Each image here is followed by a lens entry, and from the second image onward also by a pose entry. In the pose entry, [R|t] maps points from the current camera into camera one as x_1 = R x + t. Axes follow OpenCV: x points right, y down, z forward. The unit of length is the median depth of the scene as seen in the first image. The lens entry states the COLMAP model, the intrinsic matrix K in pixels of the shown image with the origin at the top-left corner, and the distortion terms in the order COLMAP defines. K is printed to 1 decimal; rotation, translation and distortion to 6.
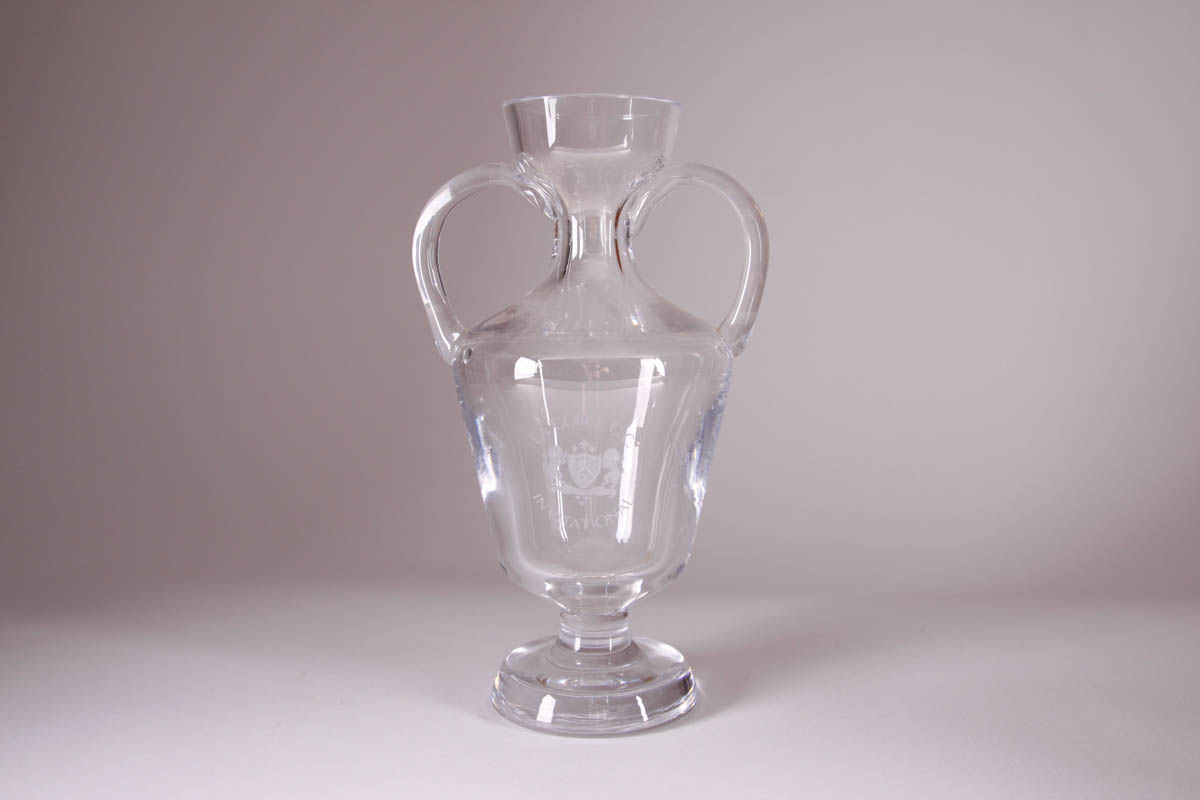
lens RADIAL K [[1304.8, 0, 600.0], [0, 1304.8, 400.0], [0, 0, 1]] dist [0.002445, 0.000277]
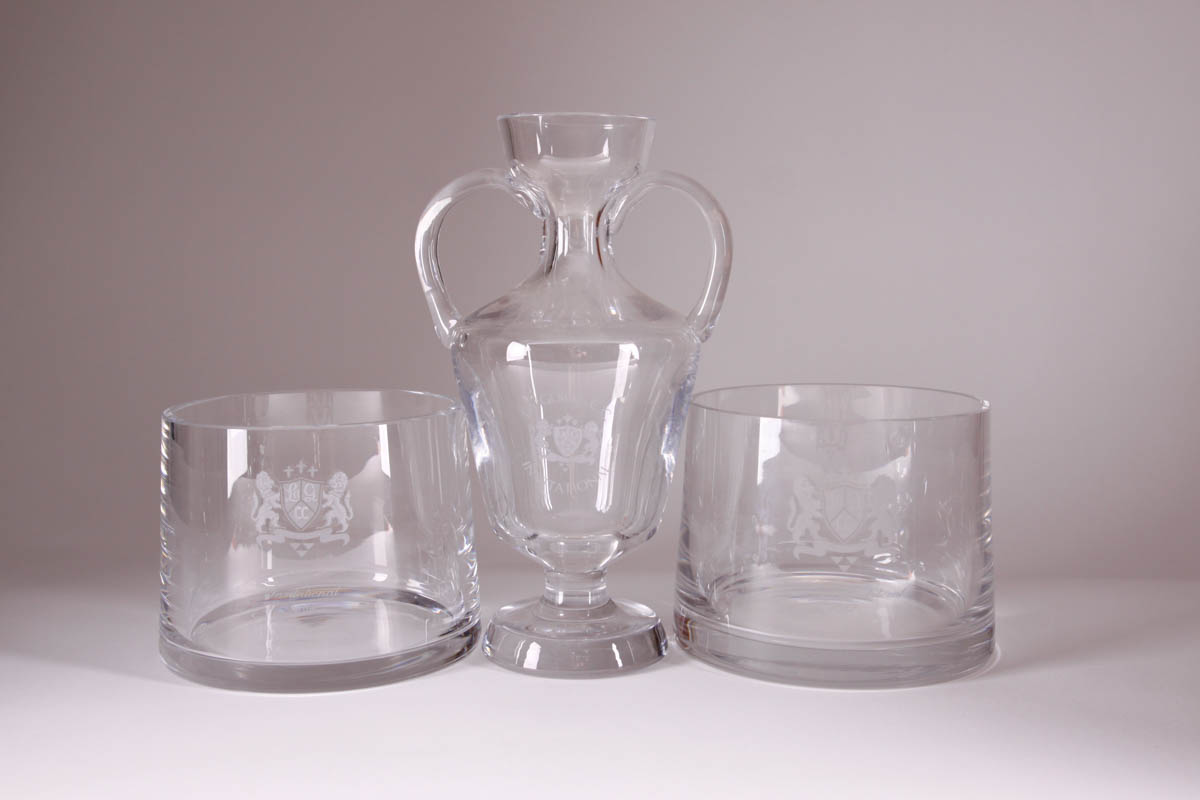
lens RADIAL K [[1620.3, 0, 600.0], [0, 1620.3, 400.0], [0, 0, 1]] dist [-0.002436, 0.000529]
pose [[0.999939, 0.007372, 0.008226, 0.004266], [-0.007400, 0.999967, 0.003312, 0.012227], [-0.008201, -0.003373, 0.999961, -0.397163]]
